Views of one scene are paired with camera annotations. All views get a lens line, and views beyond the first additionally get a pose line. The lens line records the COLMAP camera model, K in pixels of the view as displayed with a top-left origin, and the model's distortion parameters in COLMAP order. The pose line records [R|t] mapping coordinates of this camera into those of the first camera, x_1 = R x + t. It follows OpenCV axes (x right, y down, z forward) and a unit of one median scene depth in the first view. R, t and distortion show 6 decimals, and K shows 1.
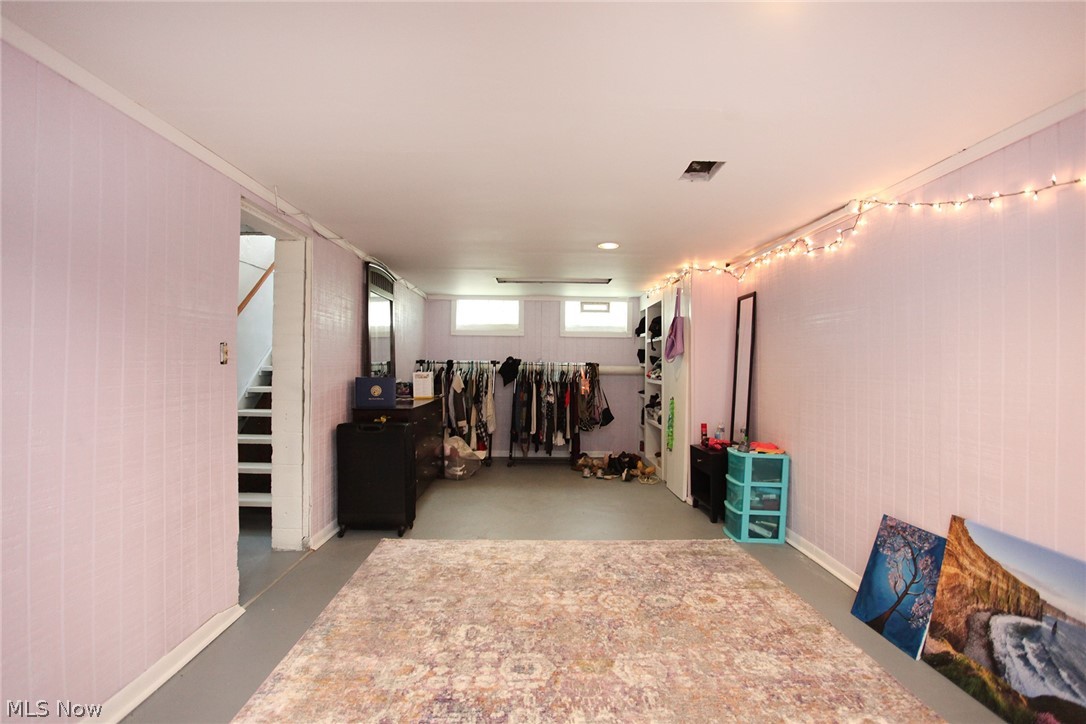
lens RADIAL K [[532.4, 0, 544.3], [0, 532.4, 359.5], [0, 0, 1]] dist [-0.068144, 0.030309]
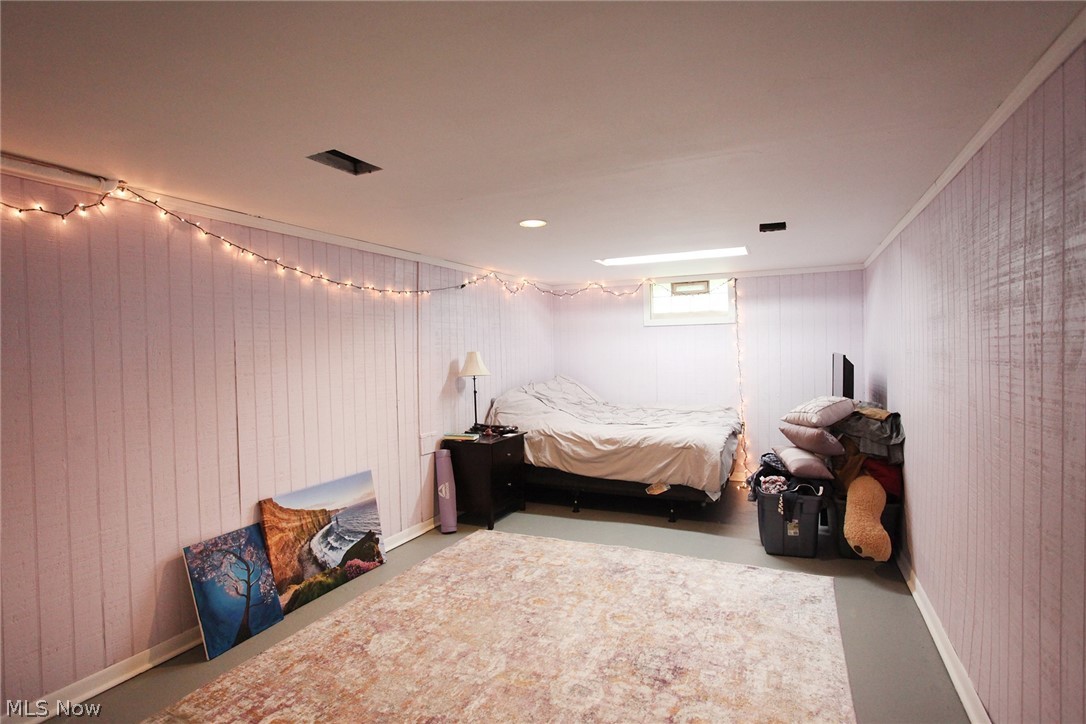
lens RADIAL K [[532.4, 0, 544.3], [0, 532.4, 359.5], [0, 0, 1]] dist [-0.068144, 0.030309]
pose [[-0.895433, -0.000479, 0.445195, -0.285717], [0.005952, 0.999897, 0.013047, -0.042218], [-0.445156, 0.014333, -0.895339, 1.289445]]
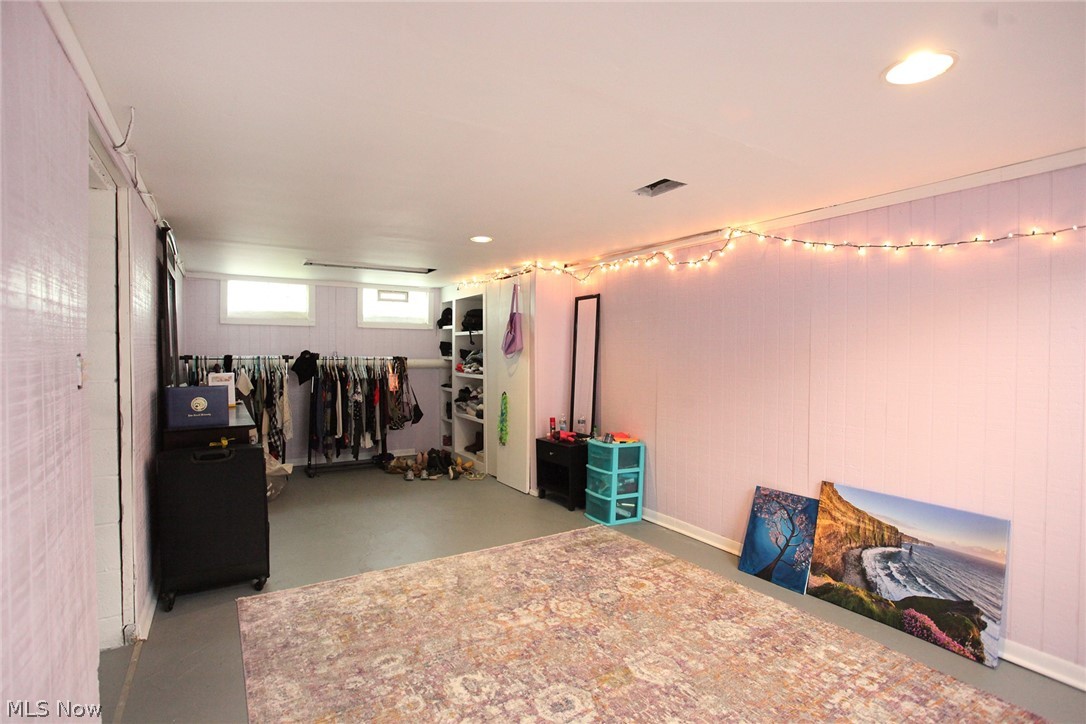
lens RADIAL K [[532.4, 0, 544.3], [0, 532.4, 359.5], [0, 0, 1]] dist [-0.068144, 0.030309]
pose [[0.856905, -0.012758, 0.515316, -0.358852], [-0.002576, 0.999575, 0.029030, -0.033987], [-0.515468, -0.026204, 0.856508, 0.158398]]
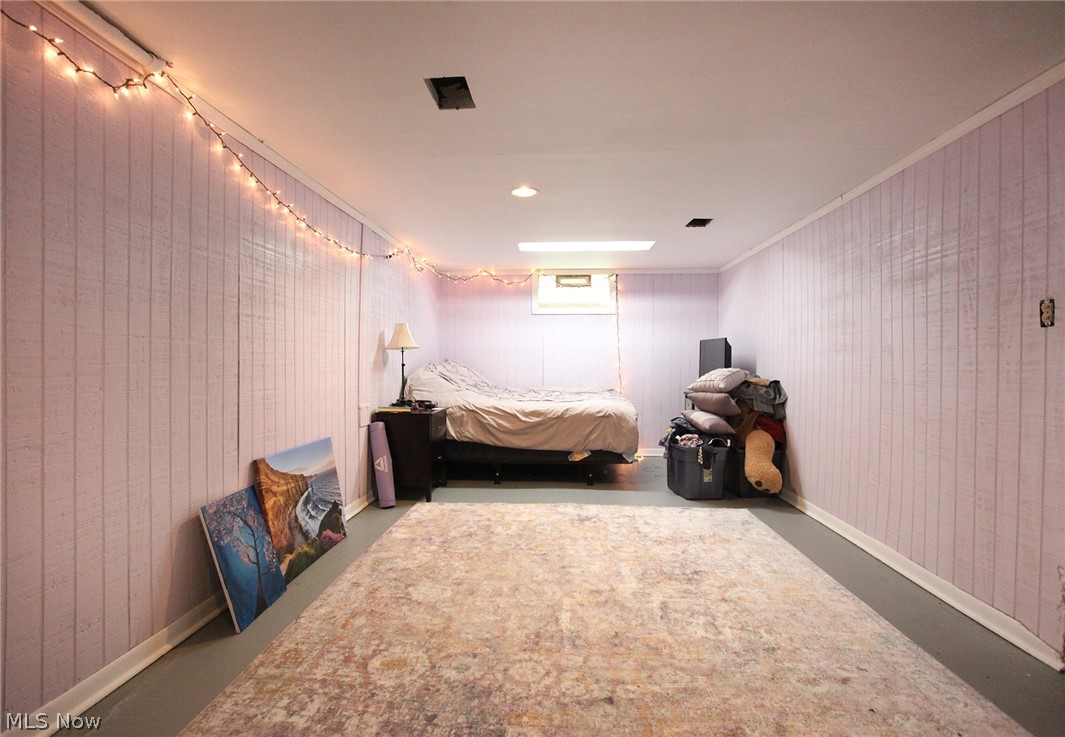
lens RADIAL K [[540.2, 0, 515.8], [0, 540.2, 365.2], [0, 0, 1]] dist [-0.070870, 0.034583]
pose [[-0.994137, -0.014159, 0.107200, 0.077200], [-0.014429, 0.999894, -0.001740, 0.062627], [-0.107165, -0.003276, -0.994236, 1.468800]]
